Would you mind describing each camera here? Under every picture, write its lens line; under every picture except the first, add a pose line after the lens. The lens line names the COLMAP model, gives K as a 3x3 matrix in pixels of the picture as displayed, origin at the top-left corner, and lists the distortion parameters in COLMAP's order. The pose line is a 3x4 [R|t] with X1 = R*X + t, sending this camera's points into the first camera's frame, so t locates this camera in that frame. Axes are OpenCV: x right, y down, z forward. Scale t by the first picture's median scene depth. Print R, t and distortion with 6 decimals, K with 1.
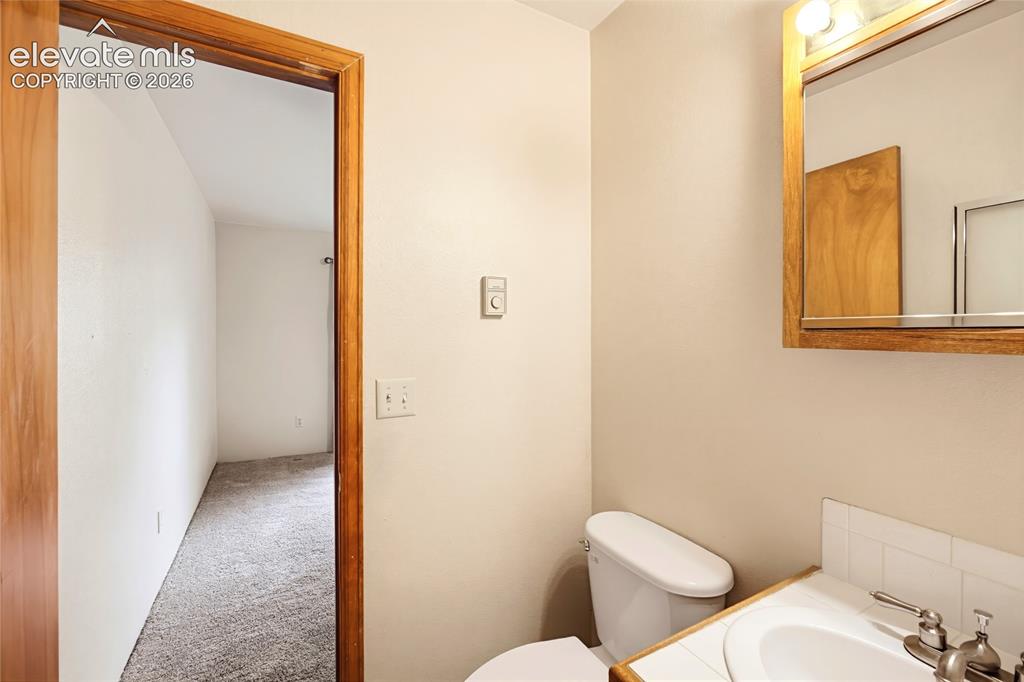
lens RADIAL K [[435.0, 0, 513.0], [0, 435.0, 337.7], [0, 0, 1]] dist [-0.027363, 0.009338]
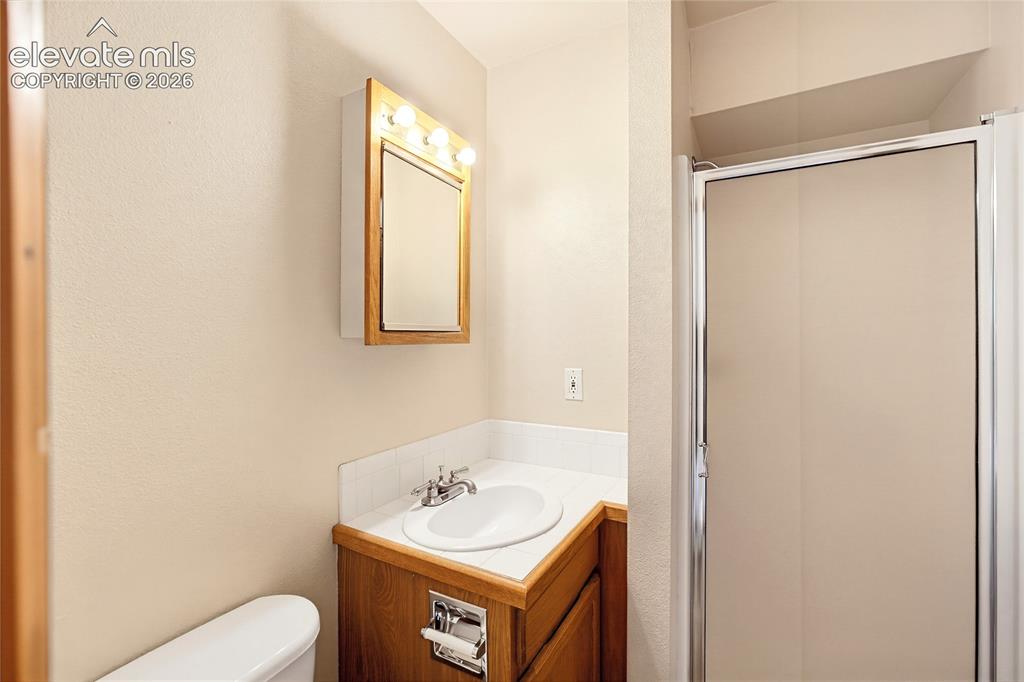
lens RADIAL K [[435.0, 0, 513.0], [0, 435.0, 337.7], [0, 0, 1]] dist [-0.027363, 0.009338]
pose [[-0.521202, -0.000467, 0.853433, -0.714659], [0.004869, 0.999982, 0.003521, -0.001421], [-0.853420, 0.005990, -0.521190, 1.402046]]
